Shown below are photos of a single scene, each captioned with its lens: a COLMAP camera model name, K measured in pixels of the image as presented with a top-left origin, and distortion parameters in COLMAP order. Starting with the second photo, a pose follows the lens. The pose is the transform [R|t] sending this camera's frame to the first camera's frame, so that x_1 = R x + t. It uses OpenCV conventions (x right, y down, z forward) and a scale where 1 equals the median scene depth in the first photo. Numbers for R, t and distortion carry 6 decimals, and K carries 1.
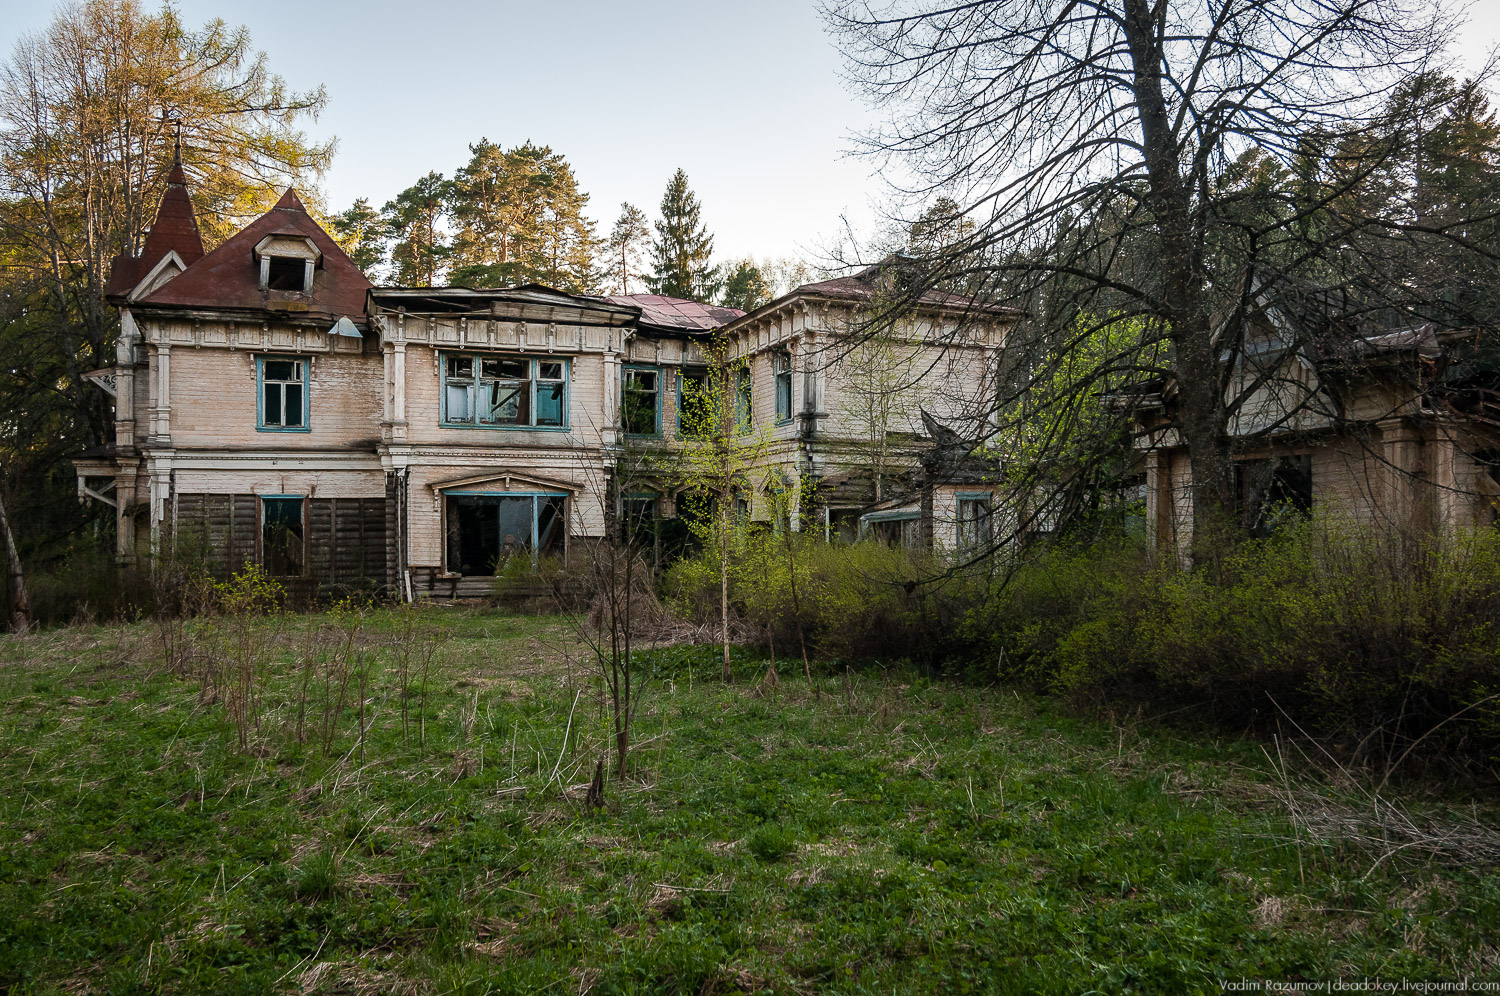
lens RADIAL K [[1195.2, 0, 750.7], [0, 1195.2, 498.8], [0, 0, 1]] dist [0.004918, -0.002535]
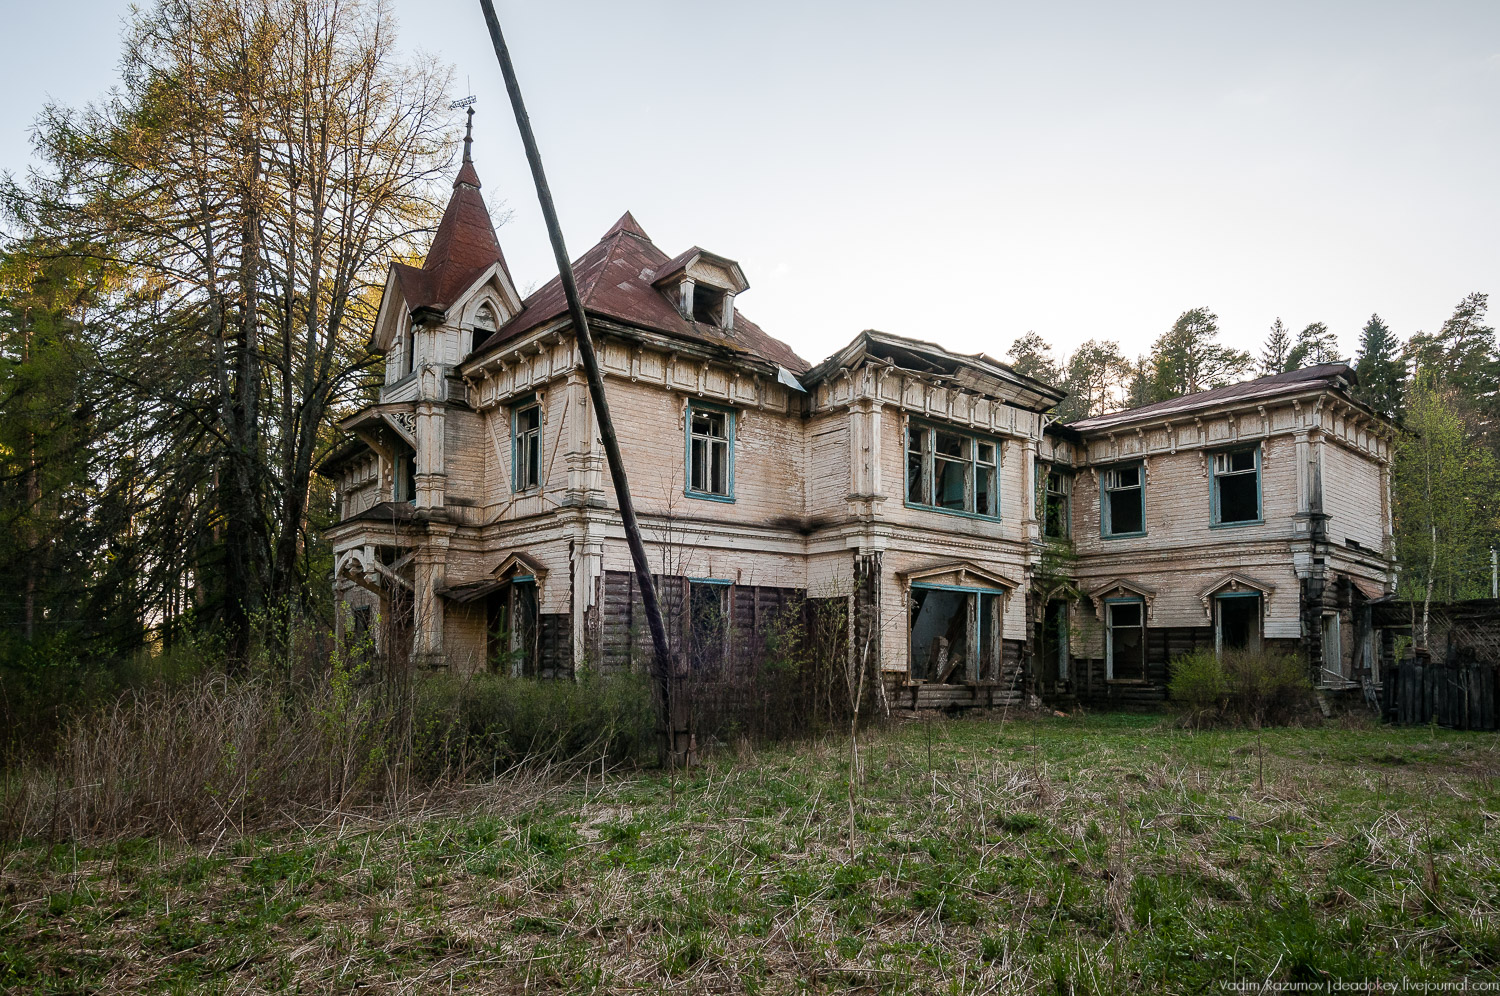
lens RADIAL K [[968.3, 0, 739.3], [0, 968.3, 591.5], [0, 0, 1]] dist [-0.006868, -0.001165]
pose [[0.939867, 0.037017, 0.339529, -0.588513], [-0.024803, 0.998882, -0.040243, 0.029871], [-0.340639, 0.029401, 0.939734, 0.393967]]
